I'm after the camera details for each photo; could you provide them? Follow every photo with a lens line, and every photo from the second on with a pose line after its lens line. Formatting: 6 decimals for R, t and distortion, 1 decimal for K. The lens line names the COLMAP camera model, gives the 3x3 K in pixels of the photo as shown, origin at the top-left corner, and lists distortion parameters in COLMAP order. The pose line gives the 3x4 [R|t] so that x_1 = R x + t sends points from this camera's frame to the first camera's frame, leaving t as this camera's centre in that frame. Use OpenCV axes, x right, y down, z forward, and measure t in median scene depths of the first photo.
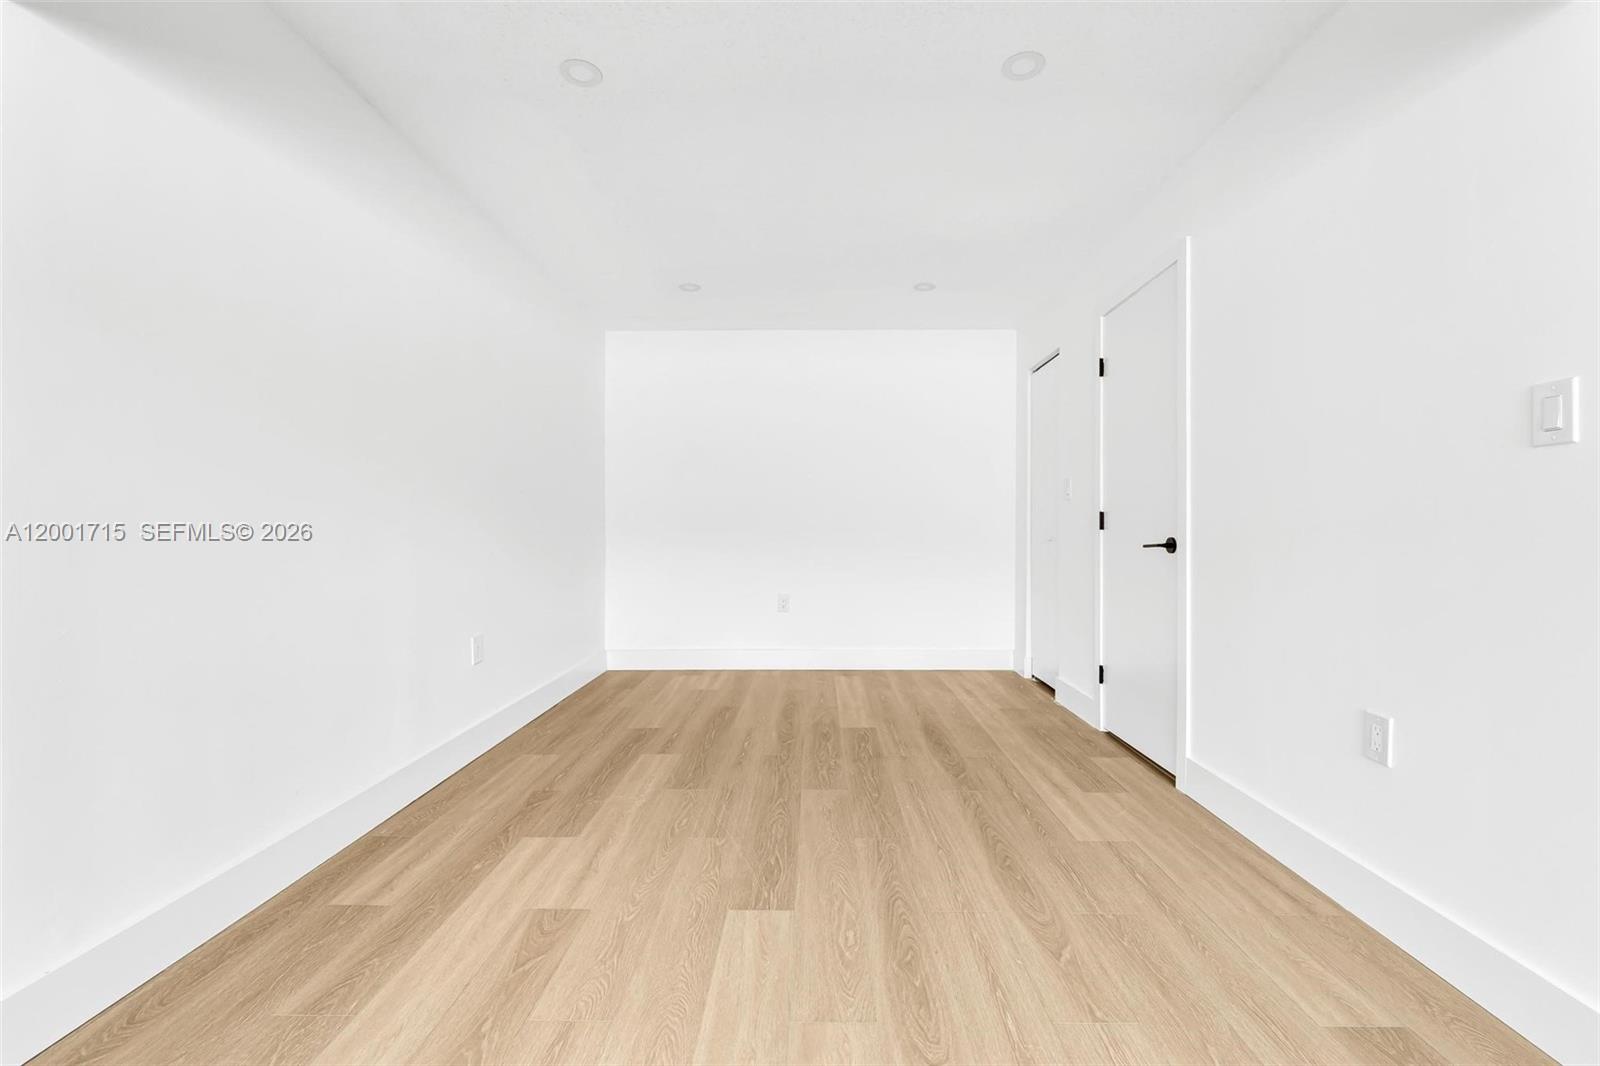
lens RADIAL K [[678.6, 0, 809.9], [0, 678.6, 527.4], [0, 0, 1]] dist [-0.002899, -0.000558]
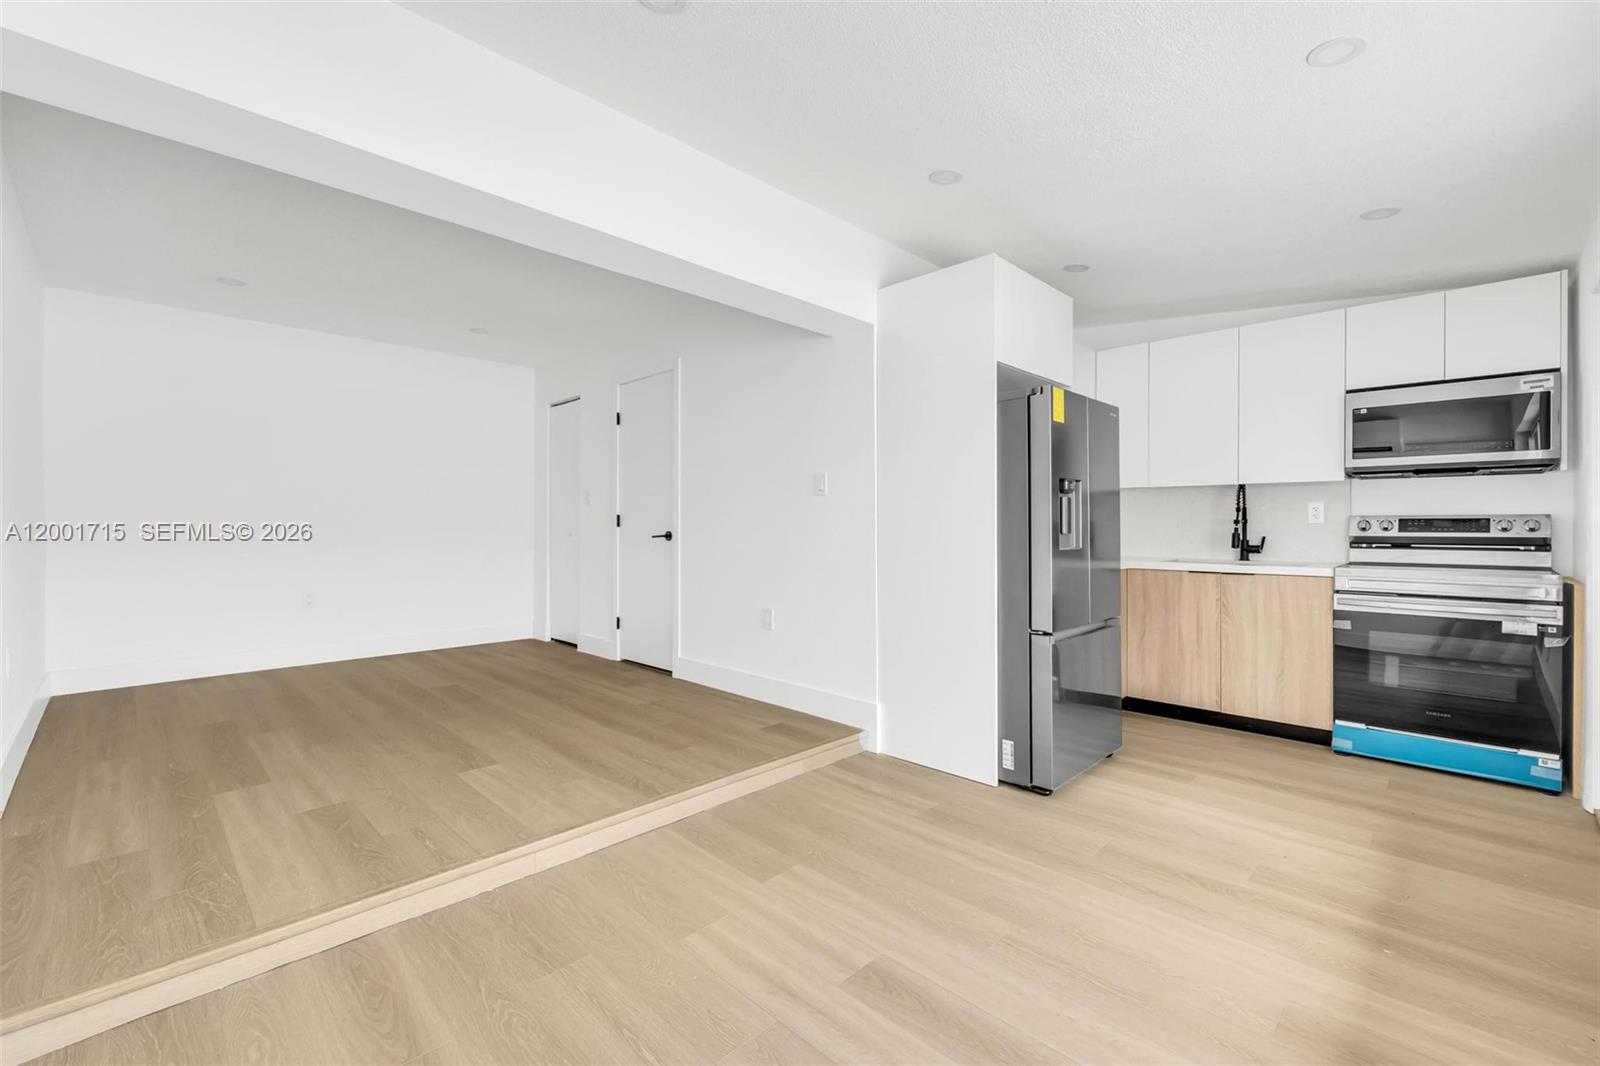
lens RADIAL K [[678.6, 0, 806.0], [0, 678.6, 531.4], [0, 0, 1]] dist [-0.002899, -0.000558]
pose [[0.692767, -0.005474, 0.721141, -0.526271], [-0.001968, 0.999953, 0.009481, -0.002058], [-0.721159, -0.007987, 0.692724, -0.491808]]
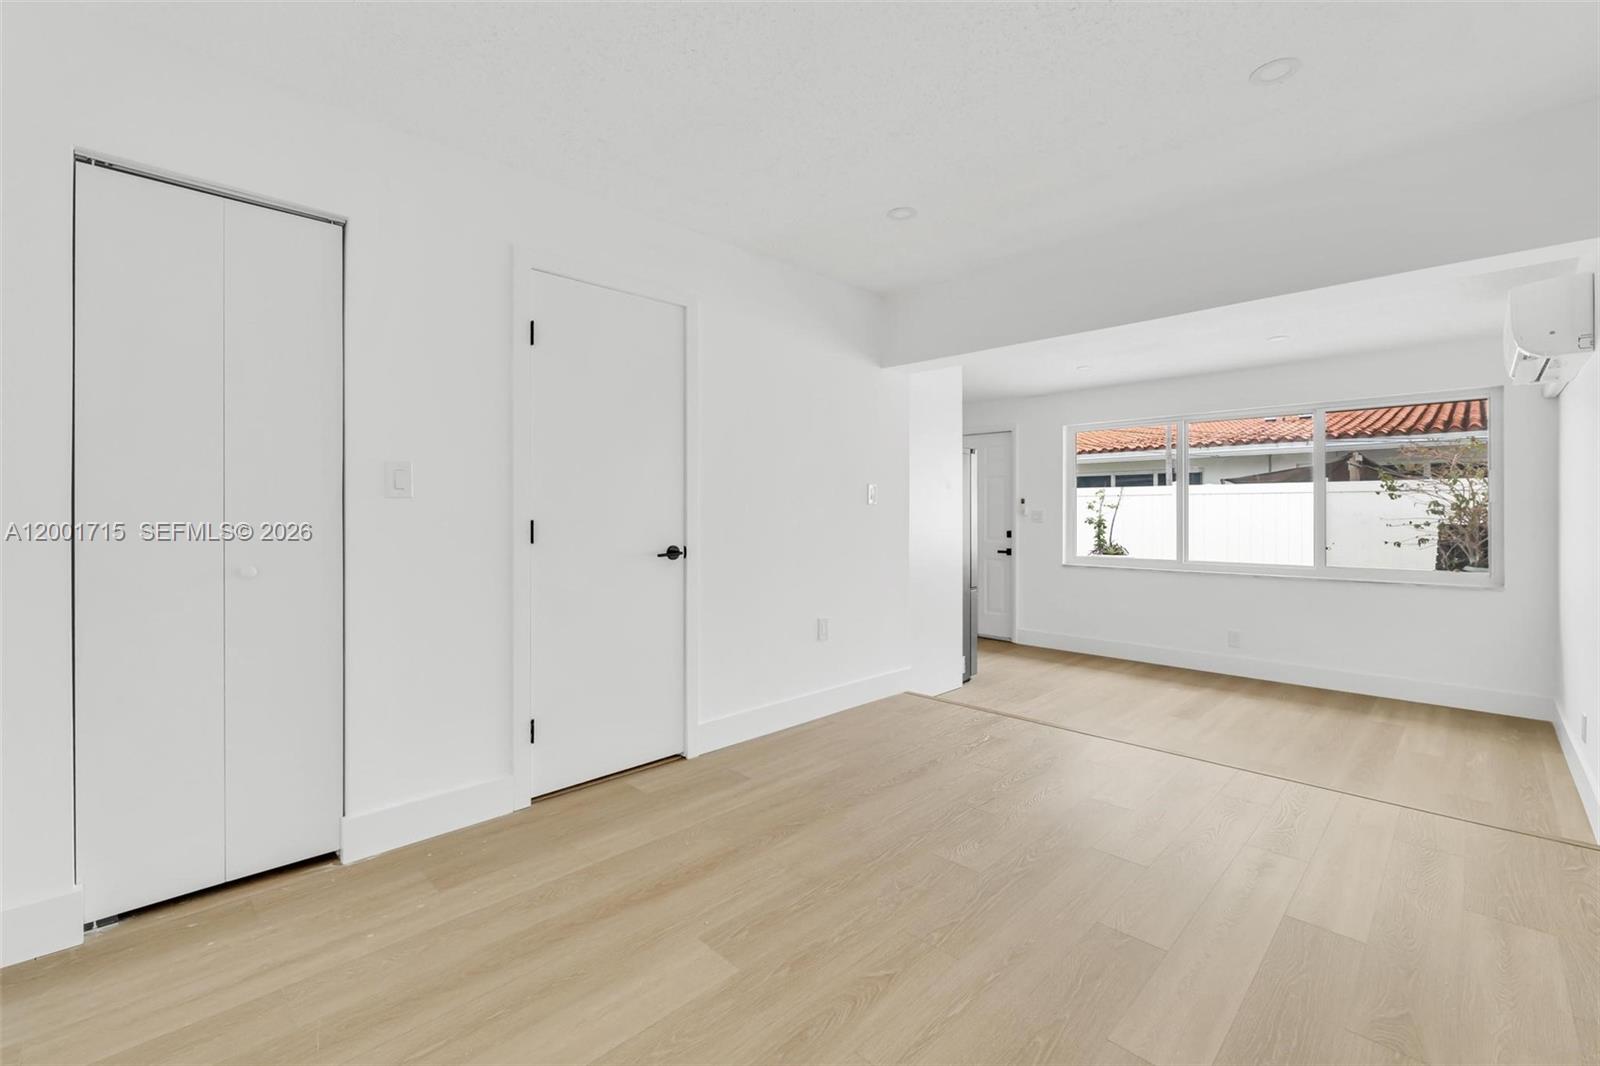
lens RADIAL K [[678.6, 0, 814.7], [0, 678.6, 521.2], [0, 0, 1]] dist [-0.002899, -0.000558]
pose [[-0.724379, -0.009407, 0.689338, -0.473874], [-0.003513, 0.999944, 0.009953, -0.041368], [-0.689393, 0.004788, -0.724371, 1.930014]]
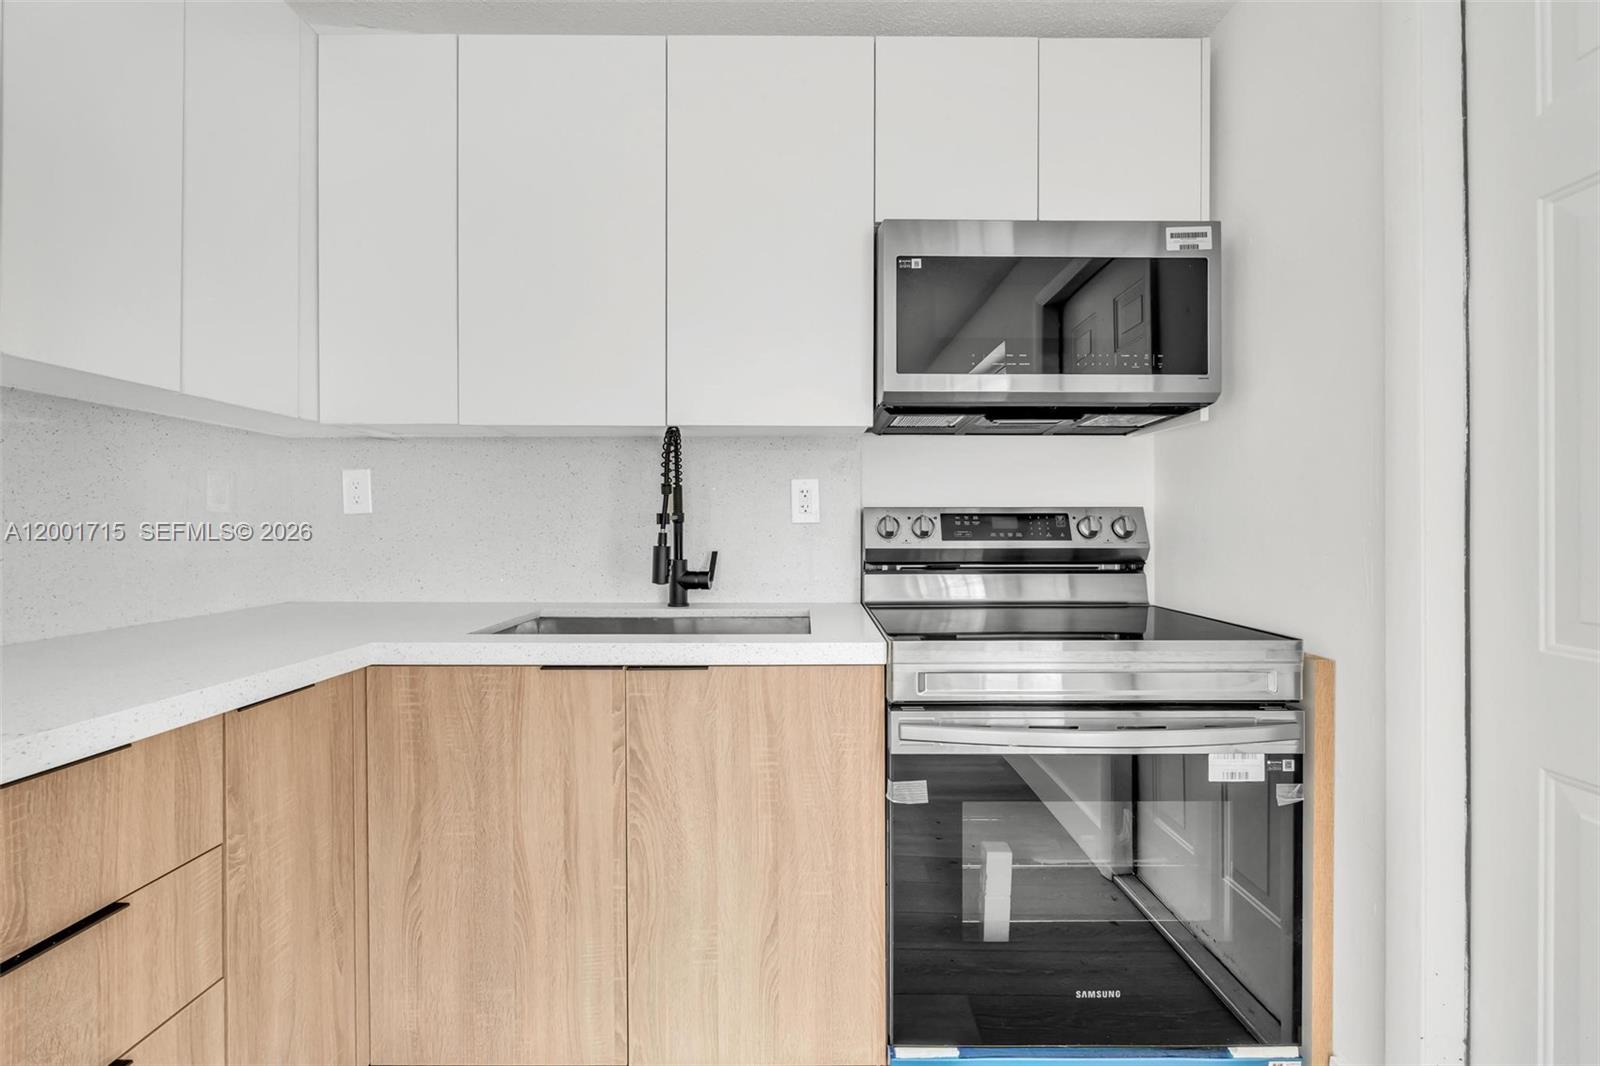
lens RADIAL K [[678.6, 0, 803.3], [0, 678.6, 519.5], [0, 0, 1]] dist [-0.002899, -0.000558]
pose [[-0.009392, 0.005201, 0.999942, 0.731943], [-0.001101, 0.999986, -0.005212, -0.007921], [-0.999955, -0.001150, -0.009386, -0.234007]]
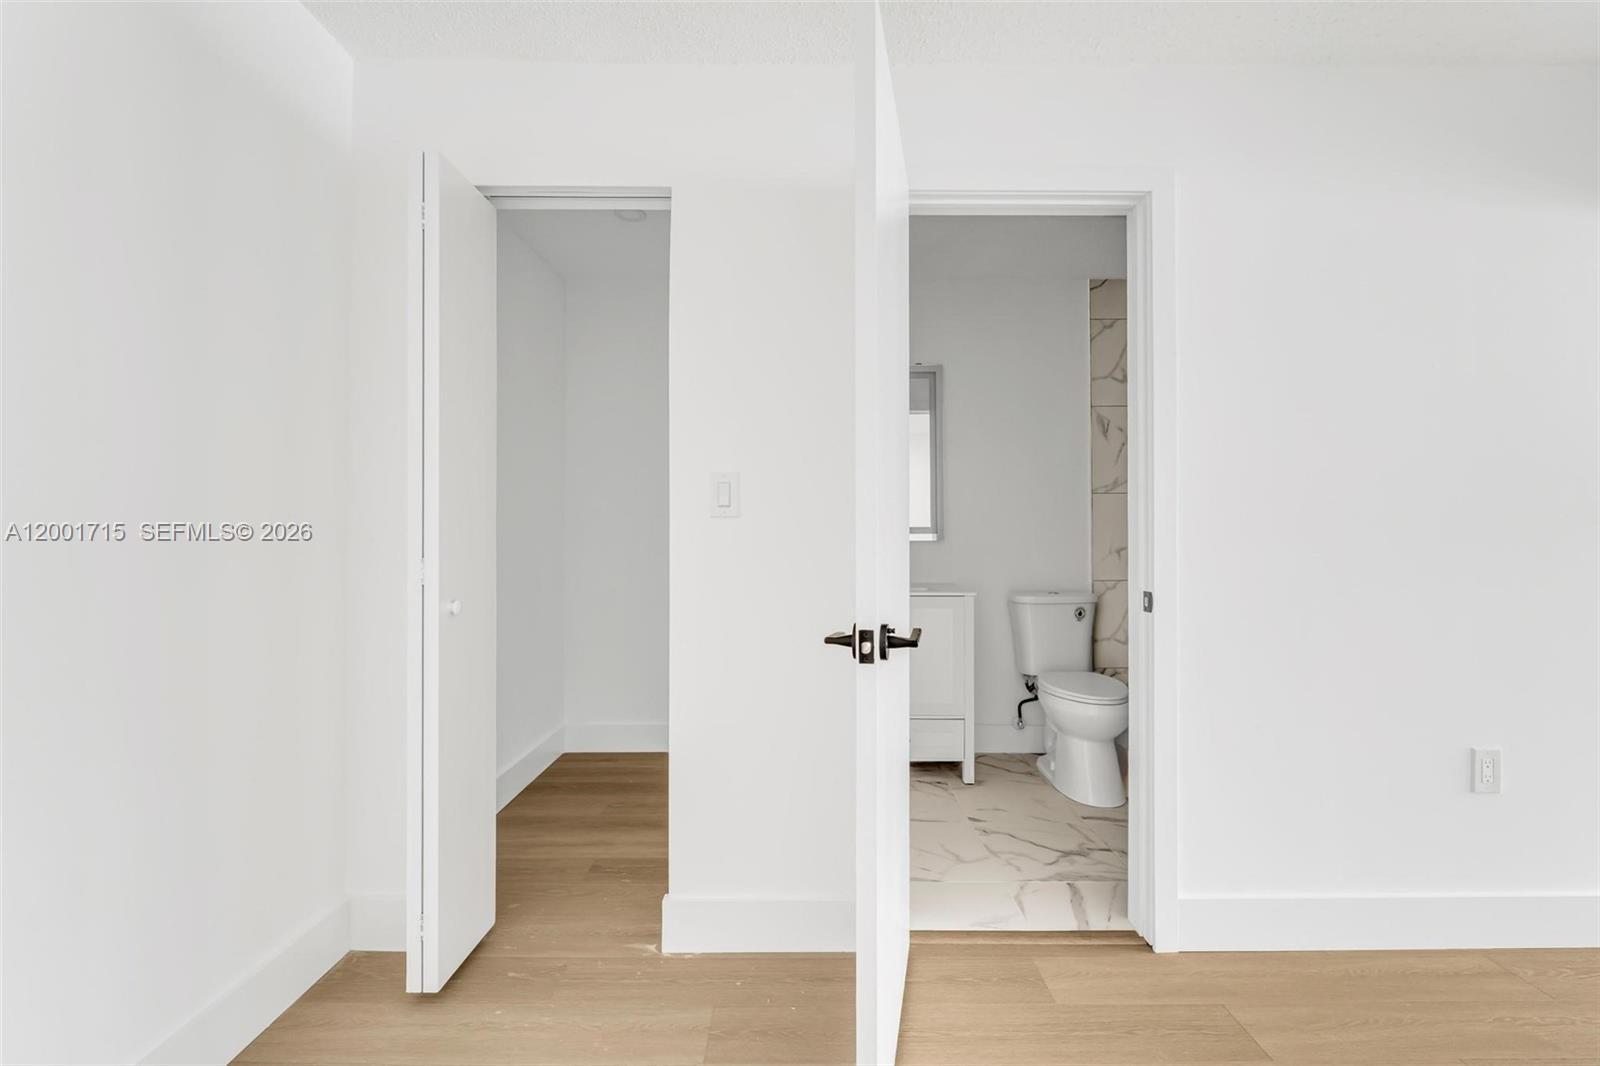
lens RADIAL K [[678.6, 0, 803.2], [0, 678.6, 543.1], [0, 0, 1]] dist [-0.002899, -0.000558]
pose [[-0.019215, -0.009736, 0.999768, -0.150630], [-0.004668, 0.999943, 0.009648, -0.038746], [-0.999804, -0.004481, -0.019260, 1.562503]]
